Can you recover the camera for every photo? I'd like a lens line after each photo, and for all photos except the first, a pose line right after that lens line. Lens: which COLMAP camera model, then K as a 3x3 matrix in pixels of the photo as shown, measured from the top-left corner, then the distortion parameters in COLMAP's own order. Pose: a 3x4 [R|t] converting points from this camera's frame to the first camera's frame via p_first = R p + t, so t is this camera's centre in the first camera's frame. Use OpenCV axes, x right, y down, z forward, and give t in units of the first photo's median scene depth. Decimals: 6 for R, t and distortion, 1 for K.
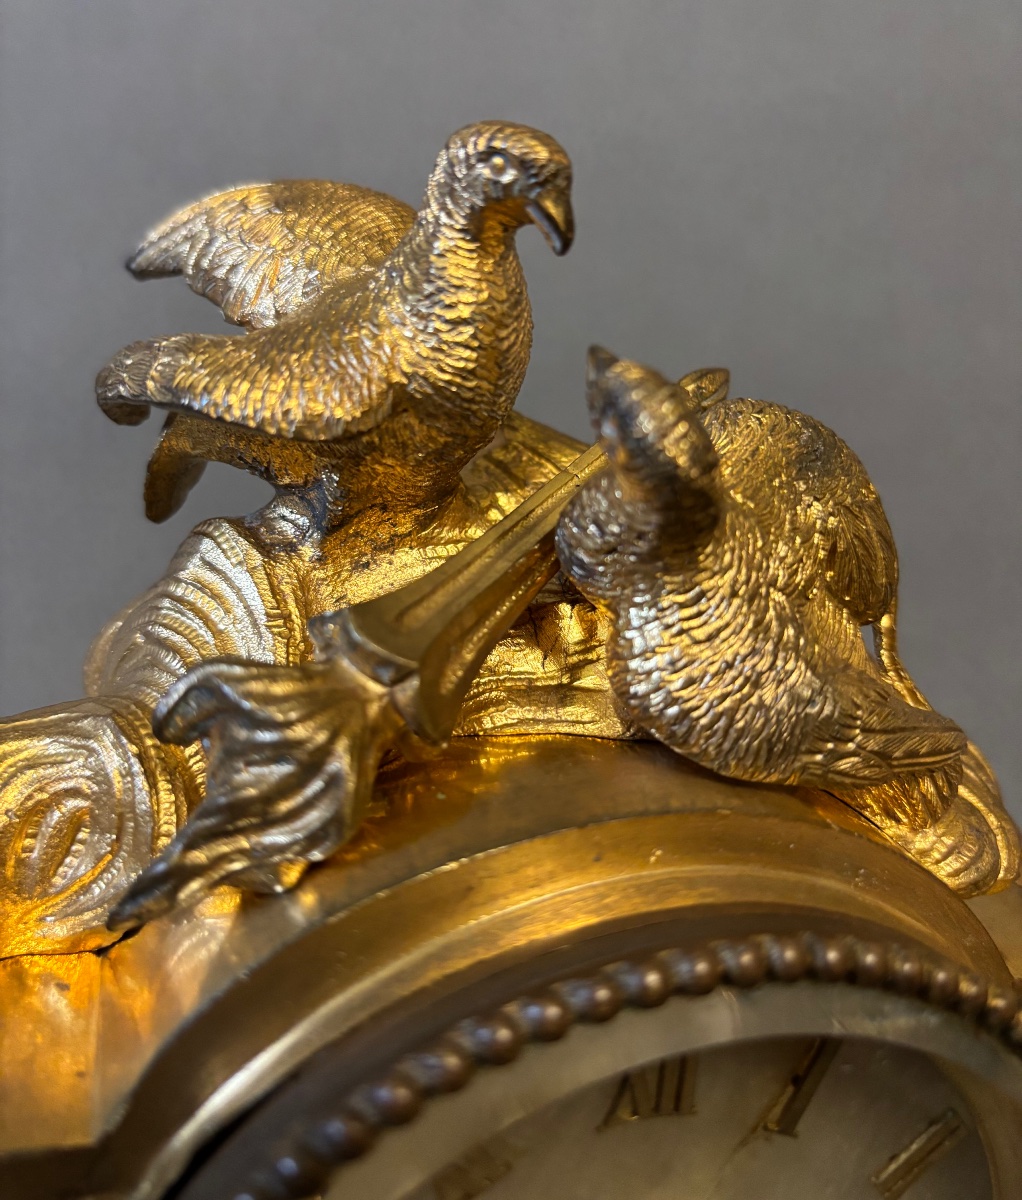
lens RADIAL K [[1112.1, 0, 489.4], [0, 1112.1, 508.3], [0, 0, 1]] dist [0.112343, -0.381607]
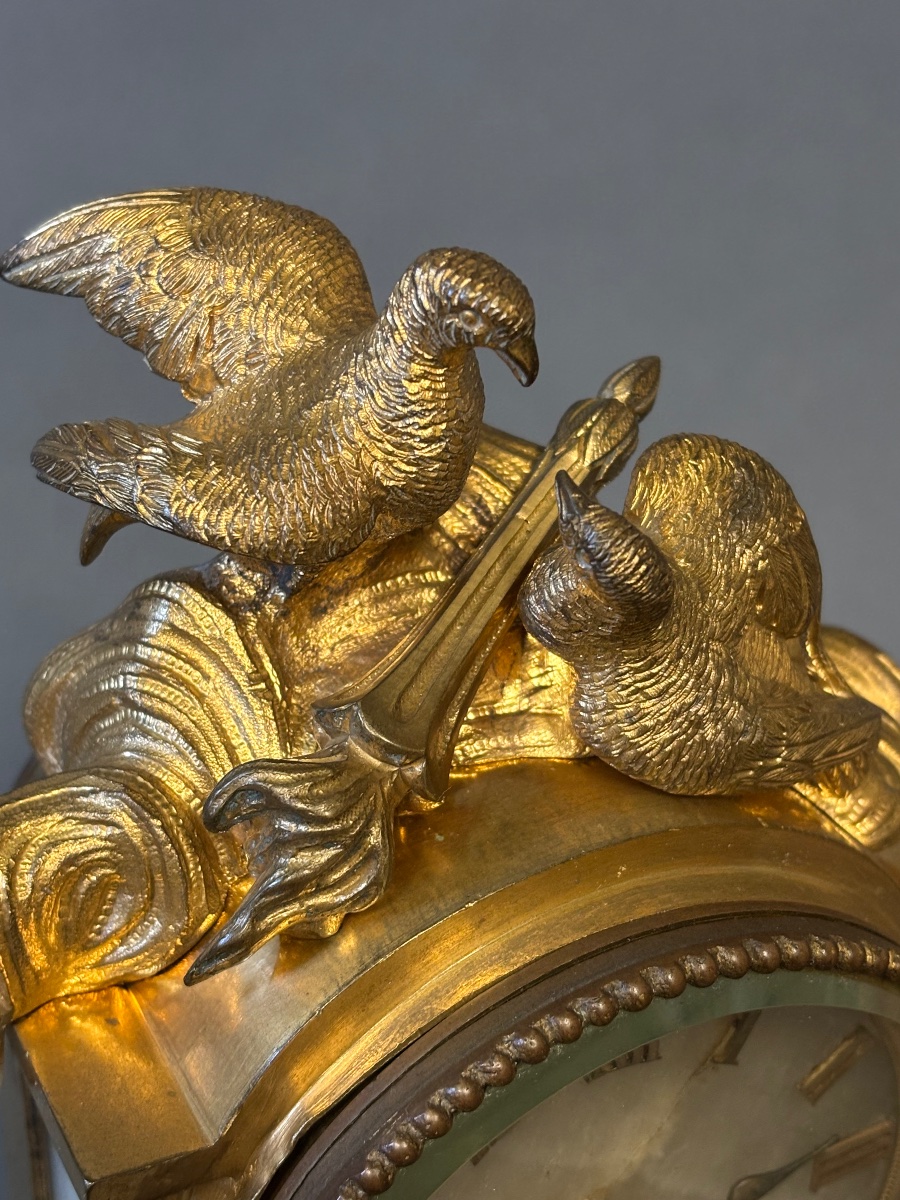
lens RADIAL K [[2063.3, 0, 450.0], [0, 2063.3, 600.0], [0, 0, 1]] dist [0.422673, -0.055187]
pose [[0.986203, -0.093609, 0.136532, -0.297085], [0.042890, 0.941090, 0.335425, -0.688516], [-0.159888, -0.324941, 0.932121, -0.927499]]
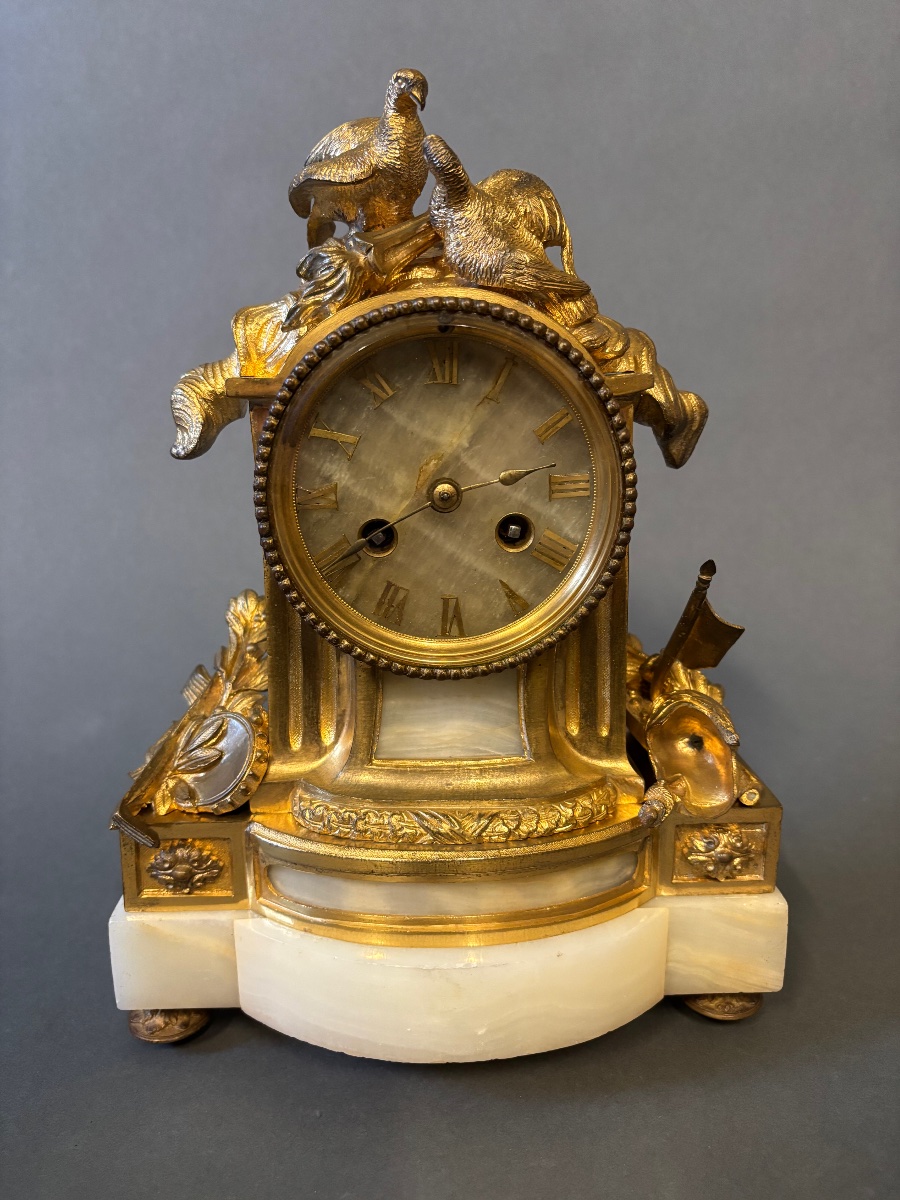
lens RADIAL K [[906.5, 0, 450.0], [0, 906.5, 600.0], [0, 0, 1]] dist [0.001156, -0.002680]
pose [[0.963224, 0.007519, -0.268595, 0.772967], [0.001900, 0.999393, 0.034792, 0.969289], [0.268694, -0.034023, 0.962625, -1.326726]]
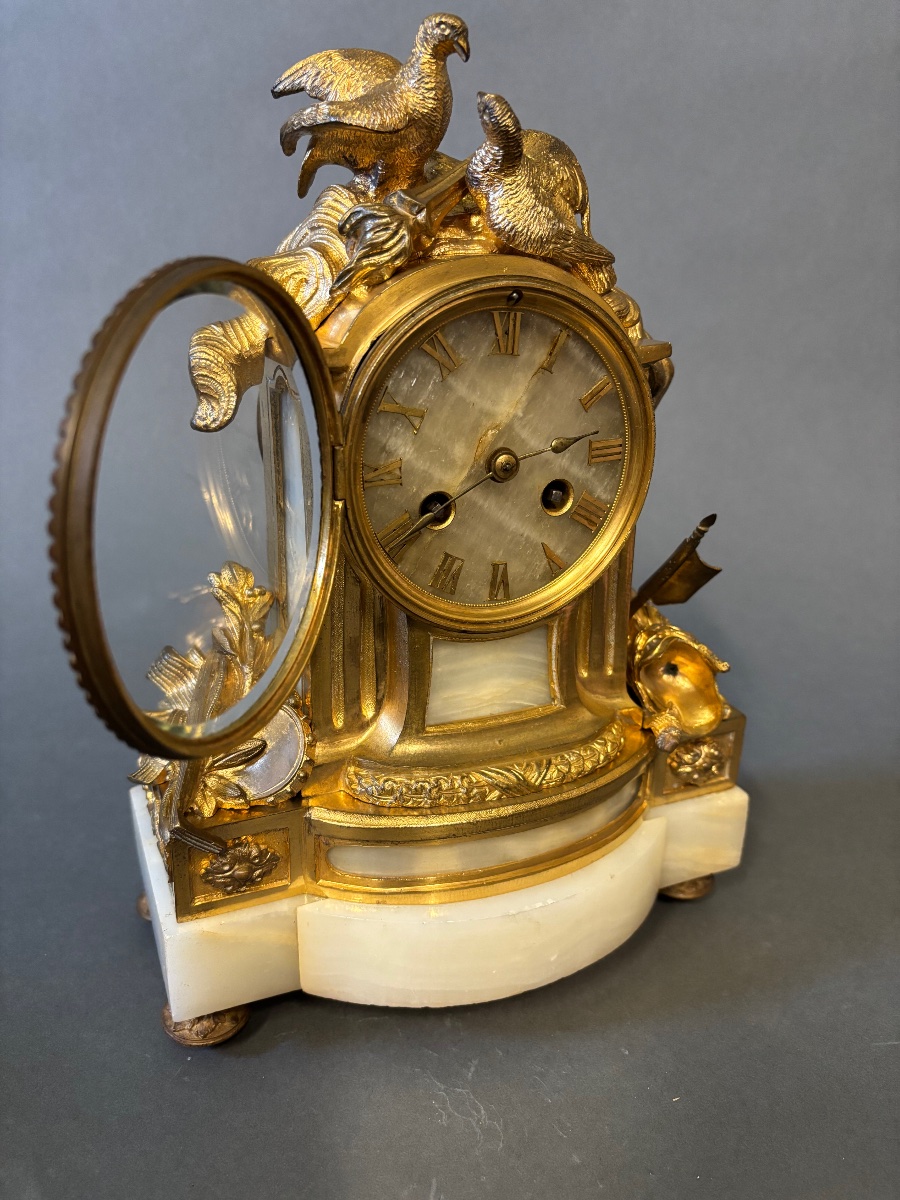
lens RADIAL K [[936.9, 0, 450.0], [0, 936.9, 600.0], [0, 0, 1]] dist [-0.003575, 0.006782]
pose [[0.993174, -0.057627, 0.101411, -0.289893], [0.041806, 0.987536, 0.151737, 0.747849], [-0.108891, -0.146461, 0.983205, -1.520476]]
